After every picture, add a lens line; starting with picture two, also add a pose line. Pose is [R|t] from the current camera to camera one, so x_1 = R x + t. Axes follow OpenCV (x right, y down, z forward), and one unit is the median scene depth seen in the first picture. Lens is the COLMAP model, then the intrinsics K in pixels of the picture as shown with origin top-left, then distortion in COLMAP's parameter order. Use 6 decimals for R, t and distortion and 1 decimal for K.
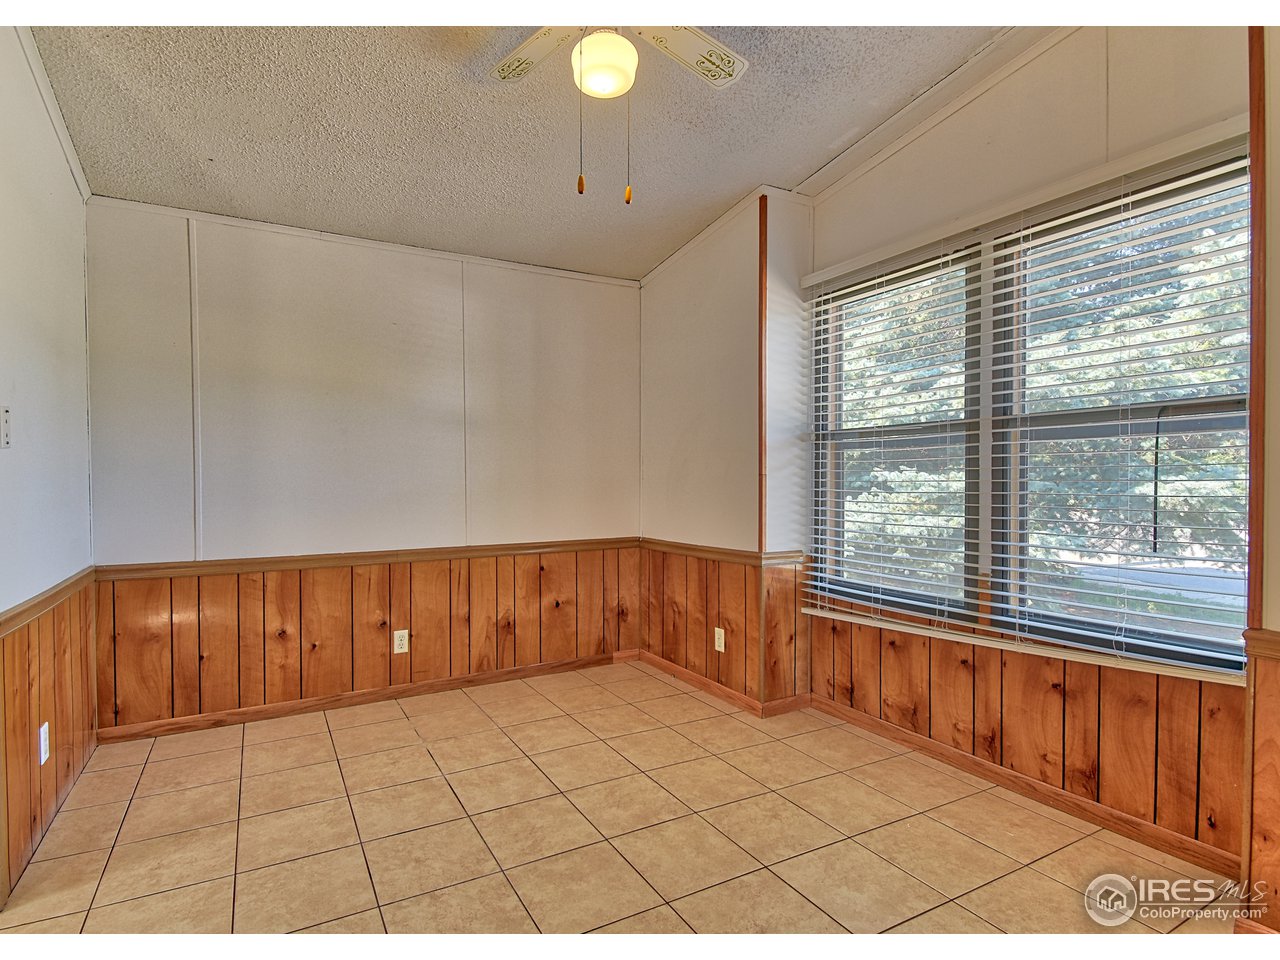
lens RADIAL K [[640.7, 0, 575.4], [0, 640.7, 480.3], [0, 0, 1]] dist [0.020067, -0.001029]
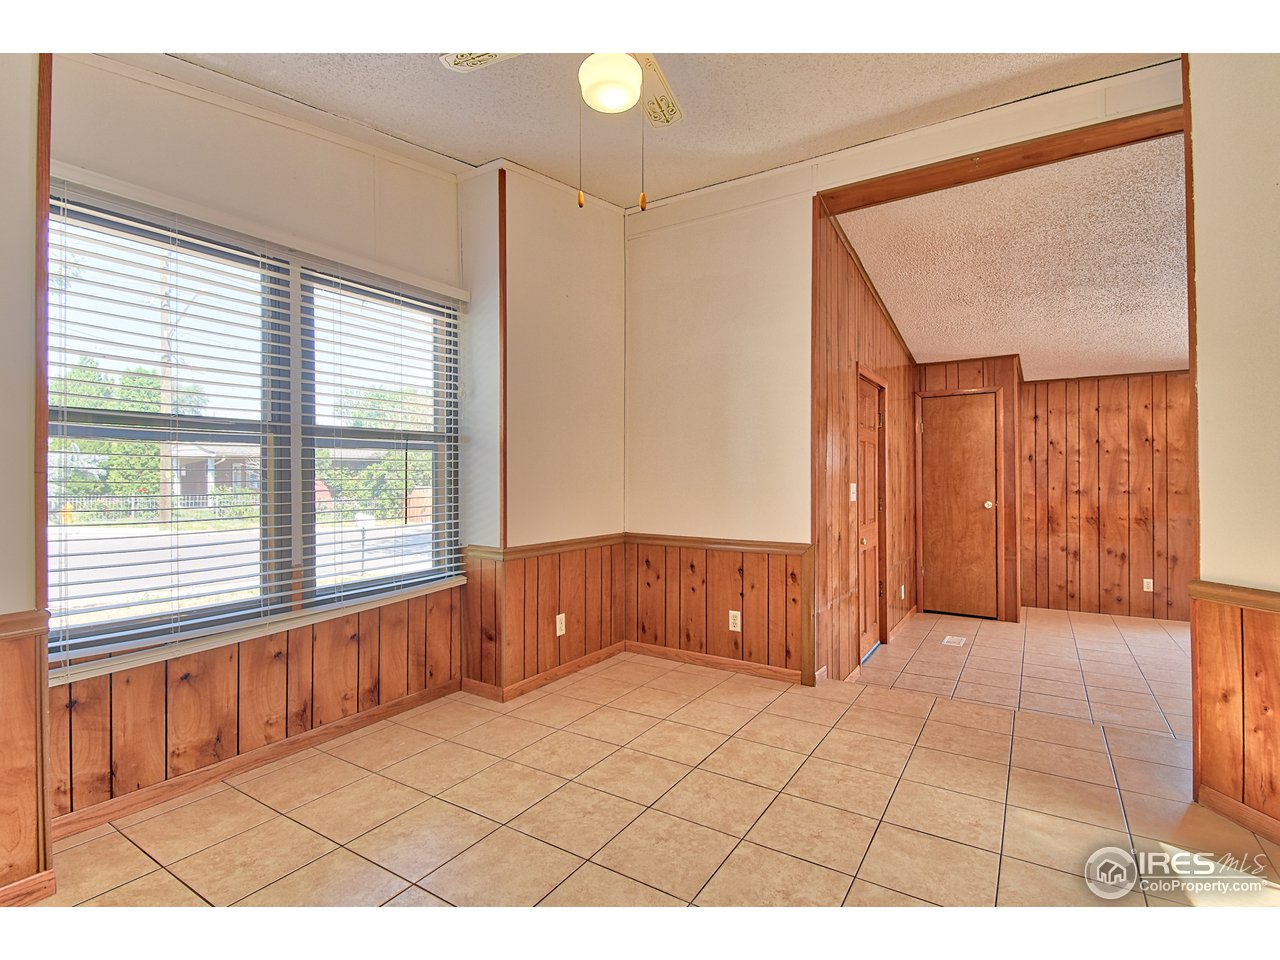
lens RADIAL K [[615.3, 0, 637.8], [0, 615.3, 479.9], [0, 0, 1]] dist [0.001283, -0.004206]
pose [[-0.509065, 0.012326, 0.860640, -0.495538], [0.018295, 0.999827, -0.003498, 0.012206], [-0.860534, 0.013965, -0.509202, 0.901892]]
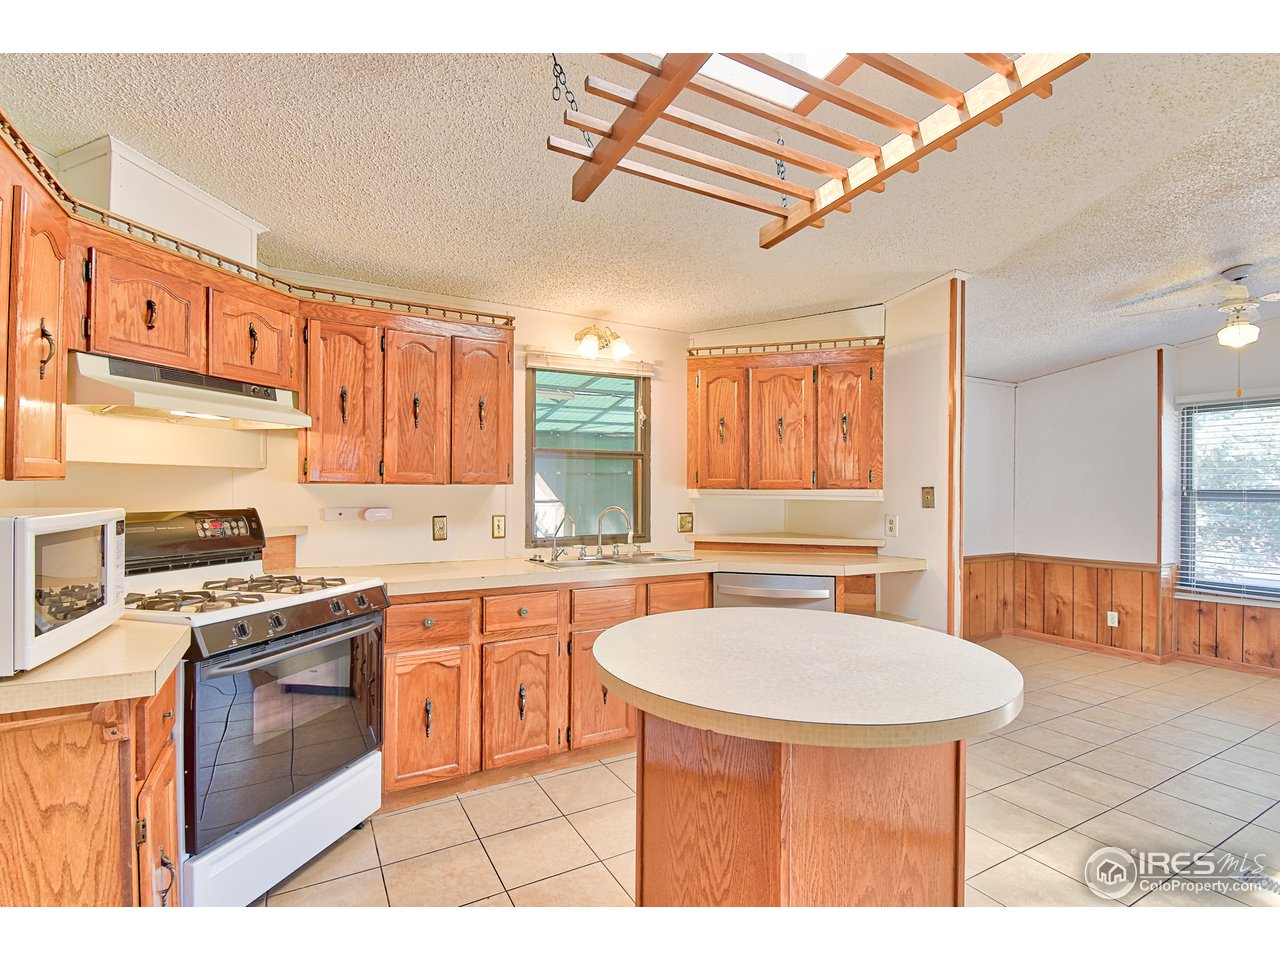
lens RADIAL K [[615.3, 0, 636.4], [0, 615.3, 478.4], [0, 0, 1]] dist [0.001283, -0.004206]
pose [[0.999070, 0.011984, 0.041422, -1.230716], [-0.011266, 0.999783, -0.017540, -0.071112], [-0.041623, 0.017057, 0.998988, -0.574453]]
